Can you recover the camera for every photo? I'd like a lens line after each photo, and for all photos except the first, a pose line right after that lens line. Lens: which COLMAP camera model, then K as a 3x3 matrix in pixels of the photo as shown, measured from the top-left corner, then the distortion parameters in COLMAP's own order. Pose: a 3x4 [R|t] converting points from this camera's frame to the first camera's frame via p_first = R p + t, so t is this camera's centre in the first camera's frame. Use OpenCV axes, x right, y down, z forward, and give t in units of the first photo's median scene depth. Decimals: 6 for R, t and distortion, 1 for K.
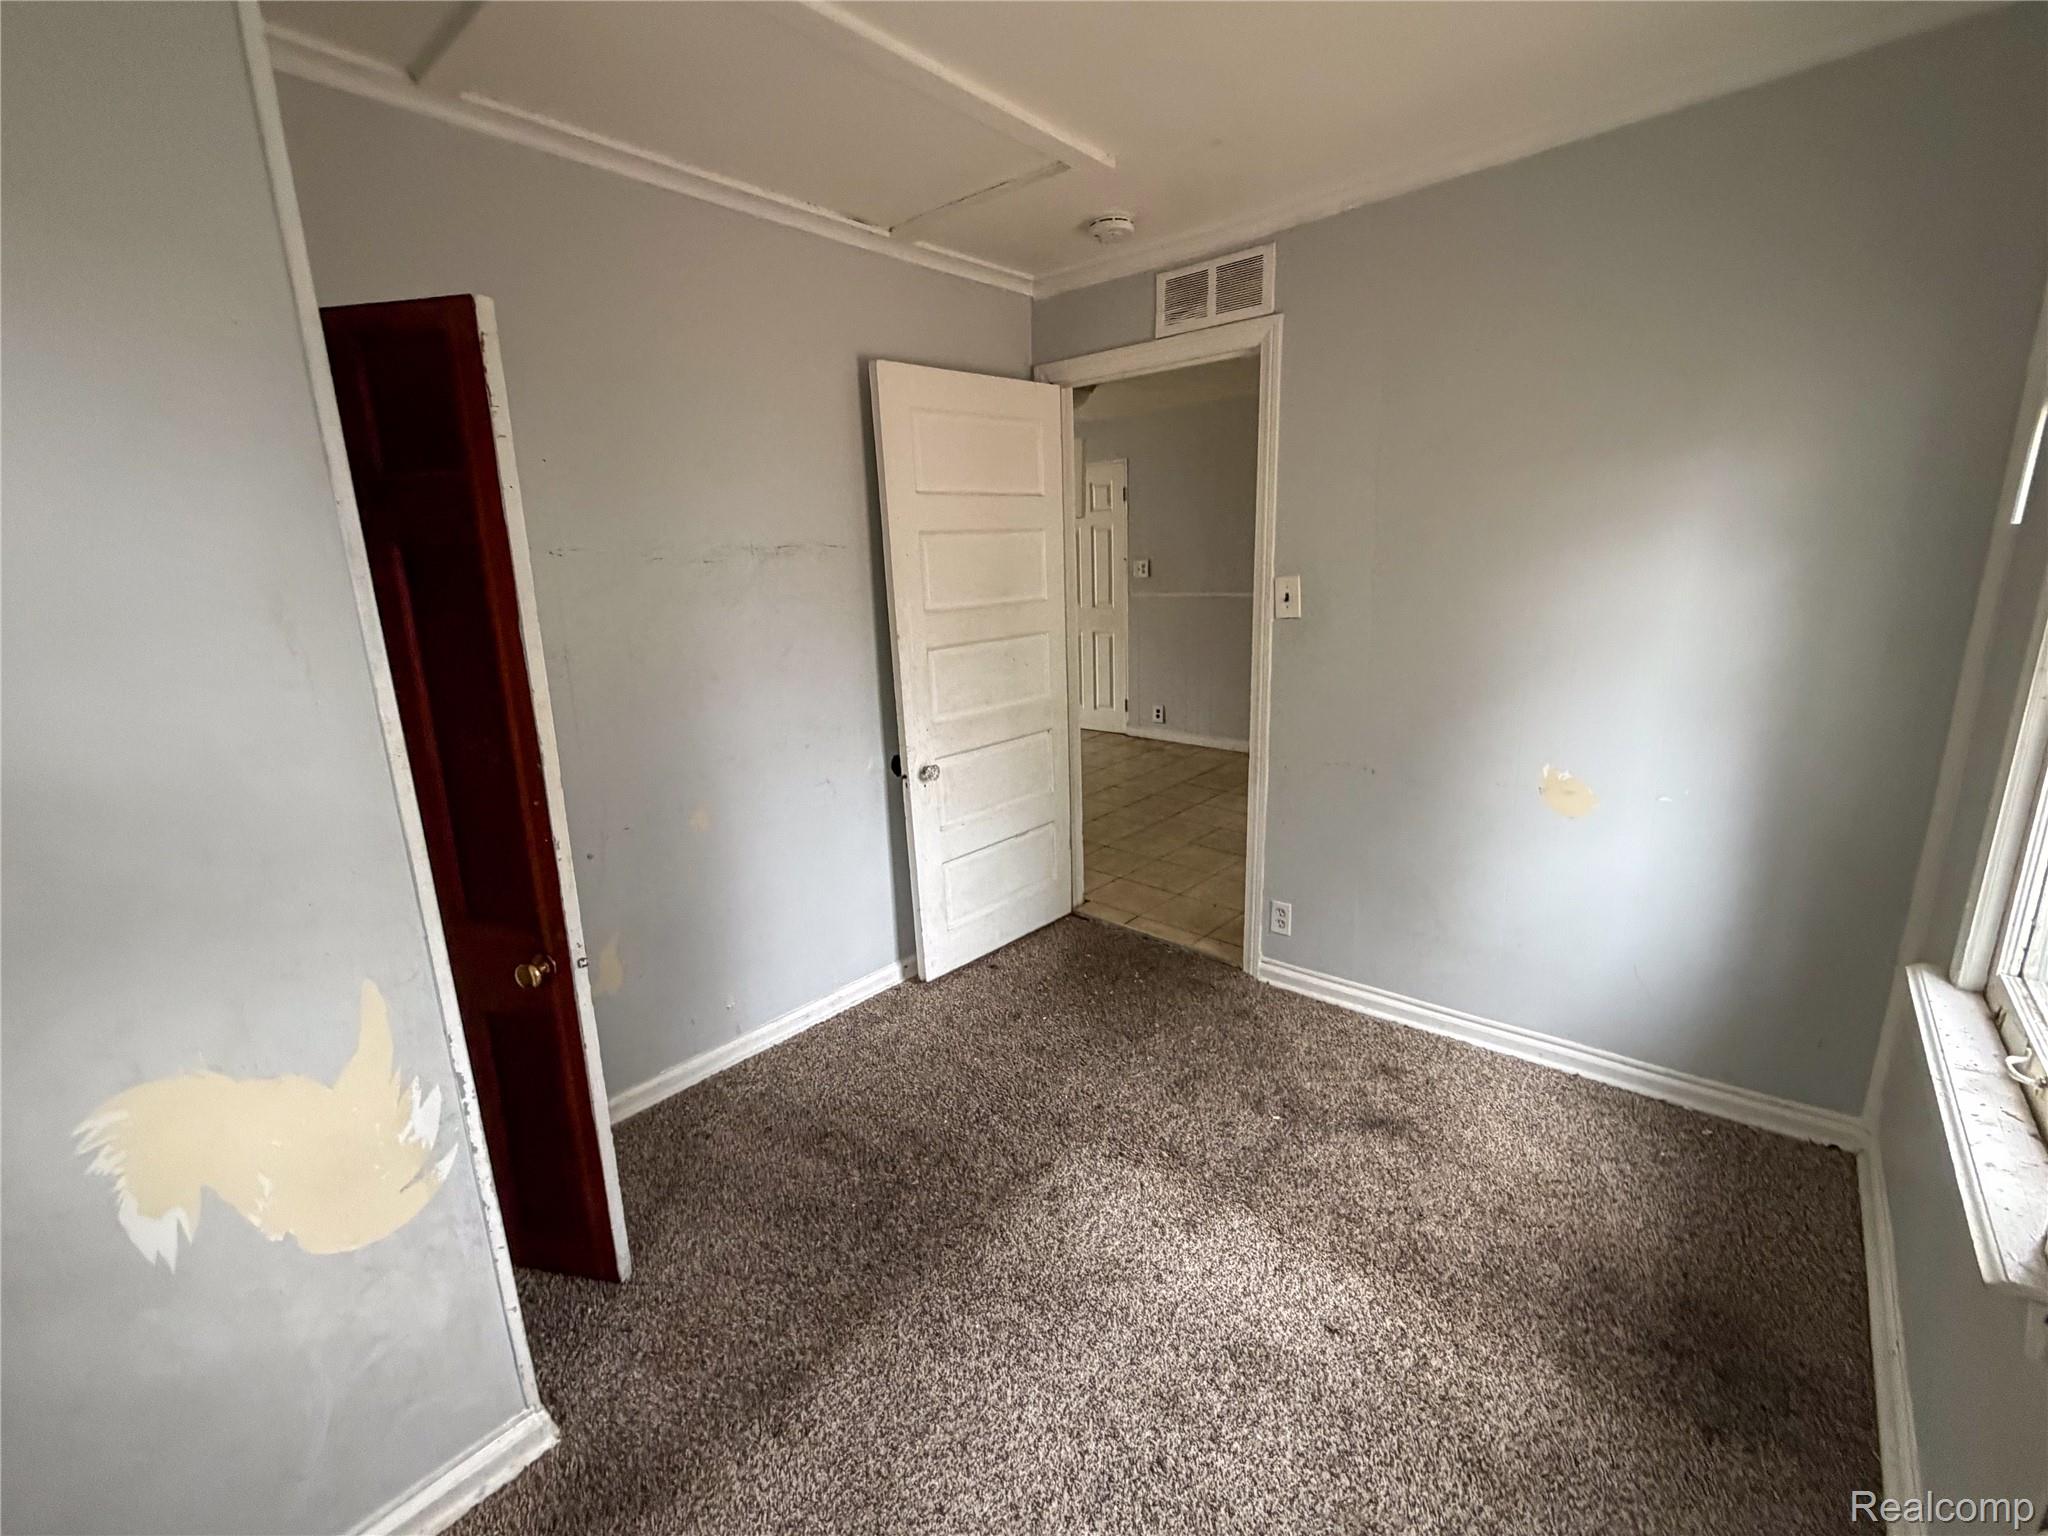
lens RADIAL K [[844.2, 0, 1003.8], [0, 844.2, 768.8], [0, 0, 1]] dist [-0.003384, -0.000011]
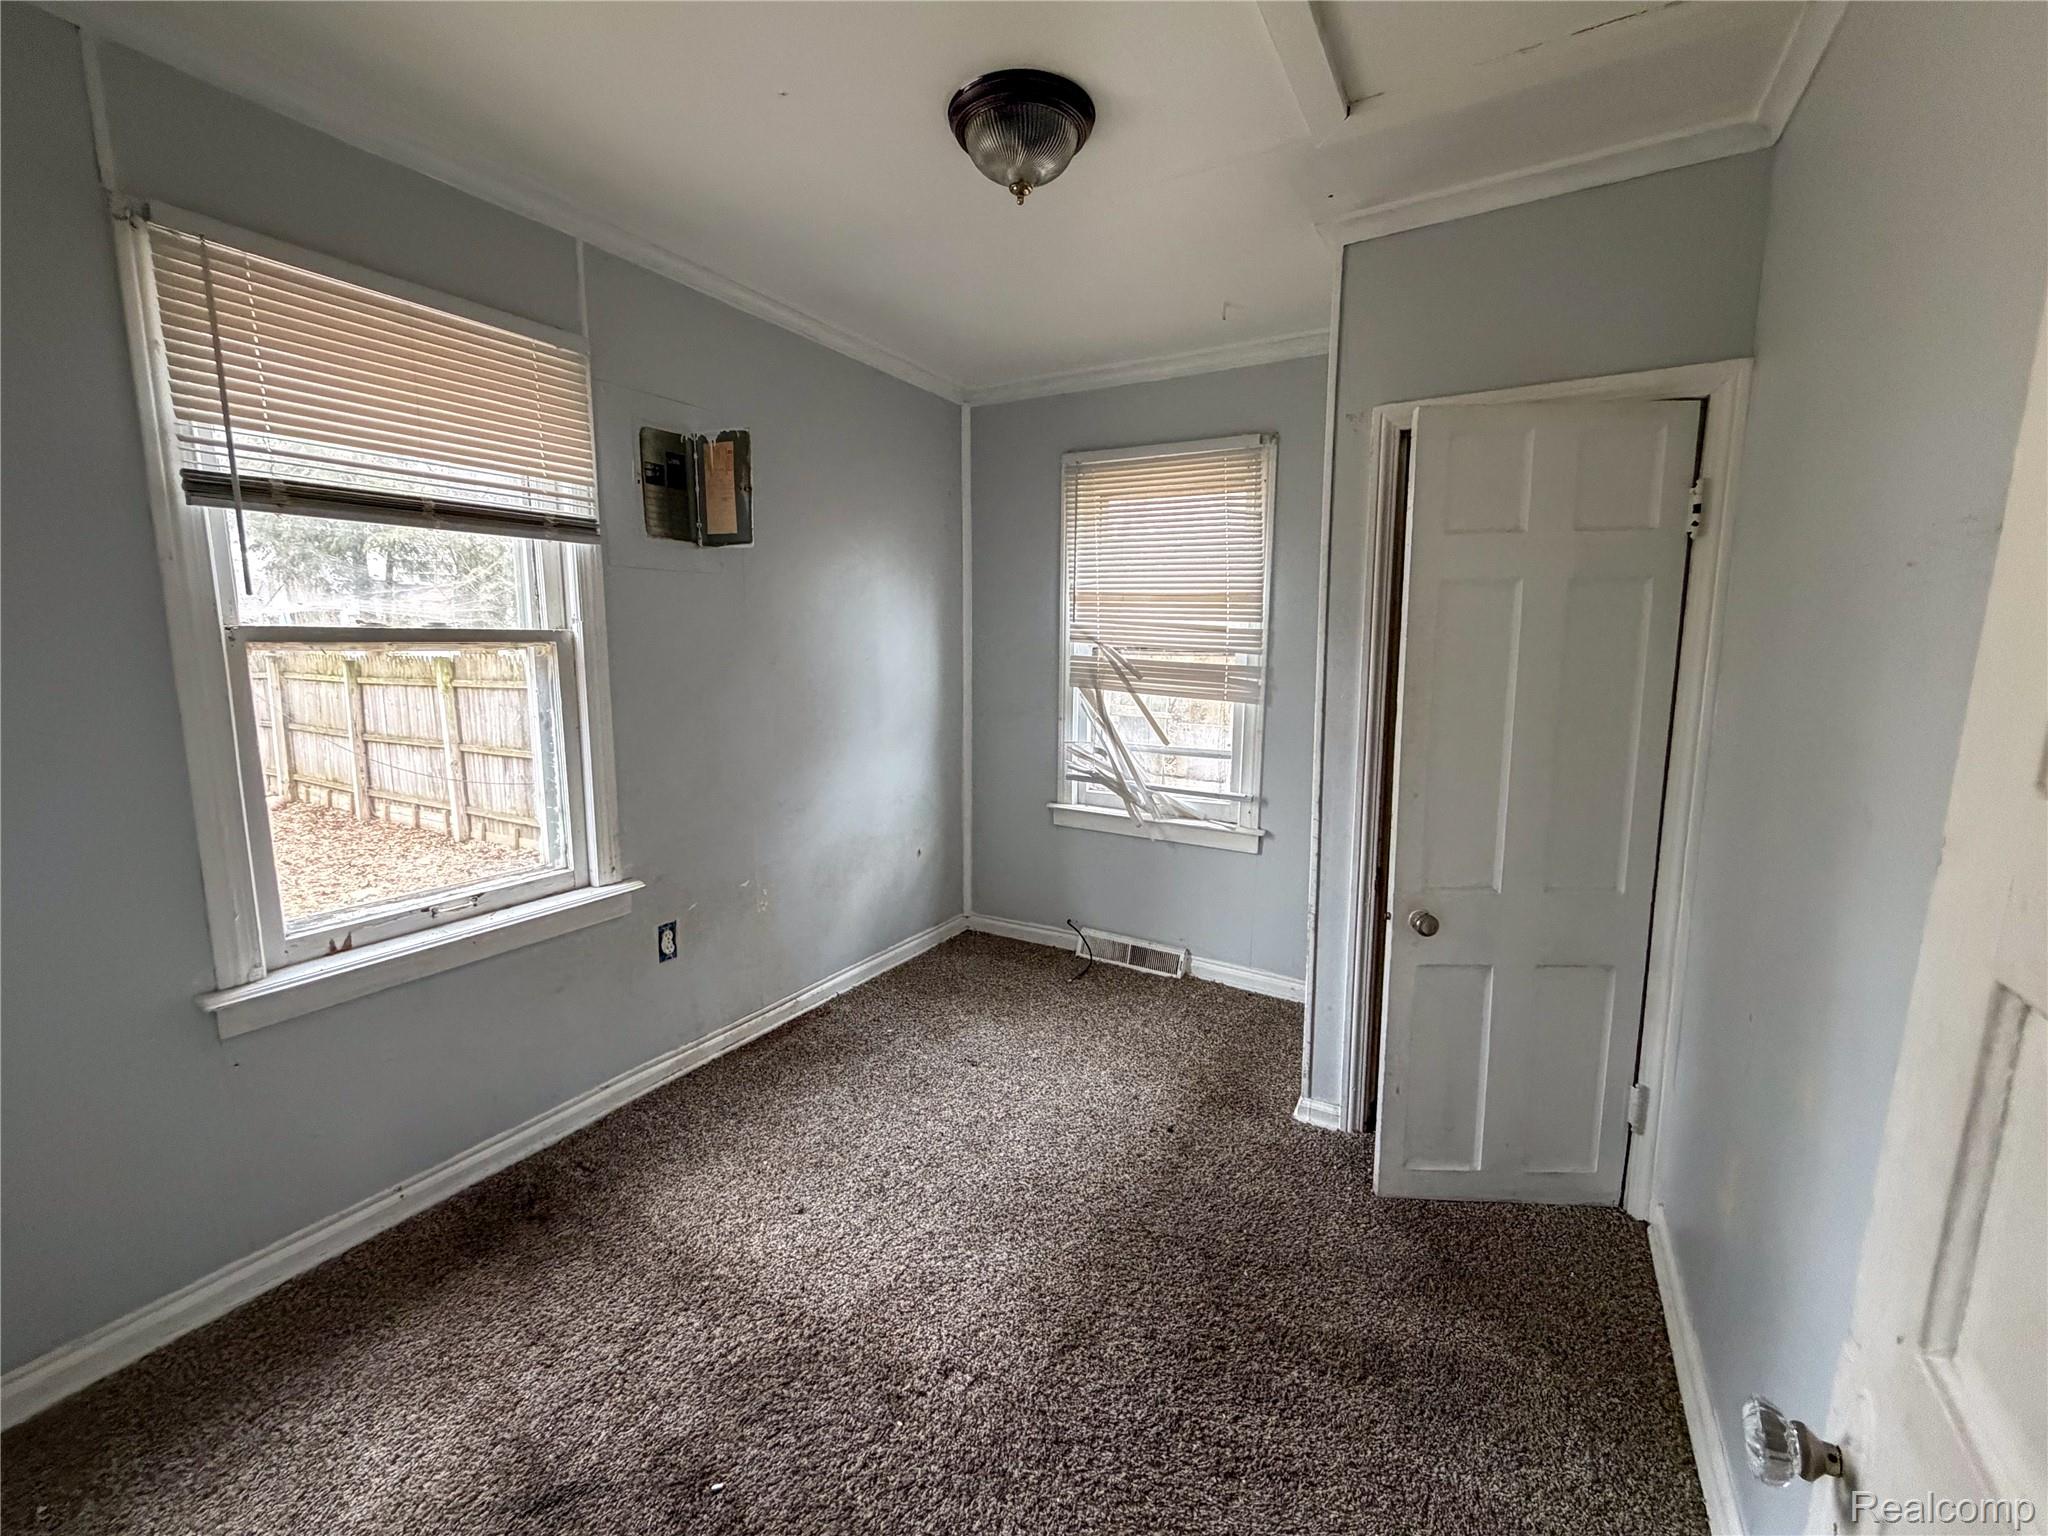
lens RADIAL K [[827.8, 0, 1035.2], [0, 827.8, 768.6], [0, 0, 1]] dist [-0.000664, 0.000128]
pose [[-0.972796, 0.063289, -0.222851, 0.182054], [-0.028102, 0.922617, 0.384691, -0.286874], [0.229953, 0.380489, -0.895740, 1.262364]]
